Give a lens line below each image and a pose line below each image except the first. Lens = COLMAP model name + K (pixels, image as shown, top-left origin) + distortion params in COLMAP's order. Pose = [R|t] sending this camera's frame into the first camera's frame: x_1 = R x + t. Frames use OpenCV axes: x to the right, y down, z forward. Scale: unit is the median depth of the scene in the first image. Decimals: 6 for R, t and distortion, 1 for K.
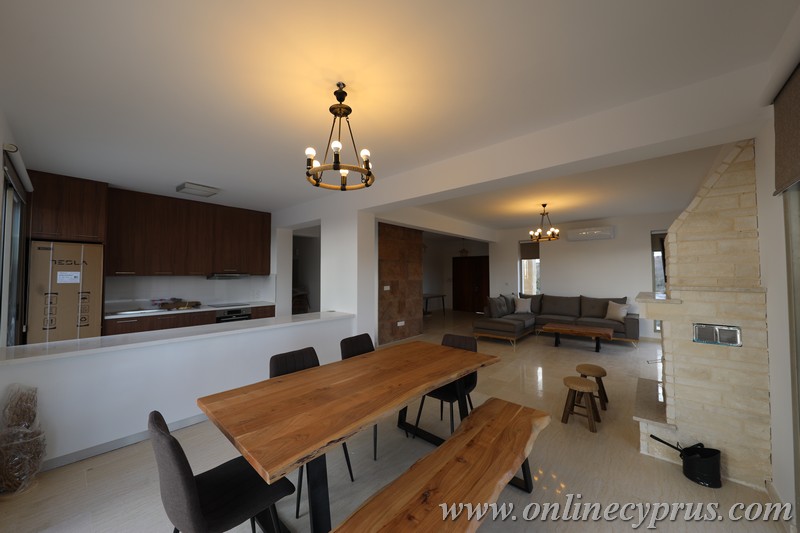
lens RADIAL K [[289.5, 0, 400.0], [0, 289.5, 266.5], [0, 0, 1]] dist [0.000764, 0.000045]
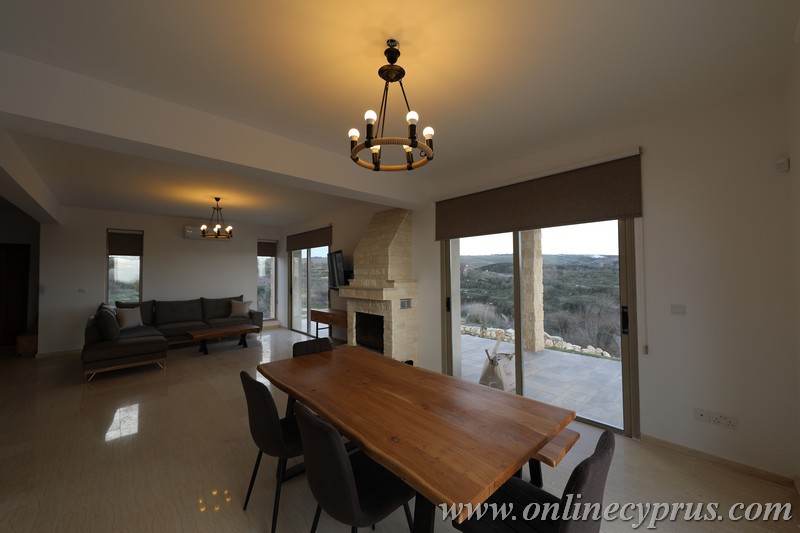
lens RADIAL K [[304.4, 0, 400.0], [0, 304.4, 266.5], [0, 0, 1]] dist [0.019022, 0.000007]
pose [[0.096371, 0.021483, 0.995114, -0.971954], [-0.019848, 0.999610, -0.019658, 0.019216], [-0.995148, -0.017856, 0.096759, 0.809167]]
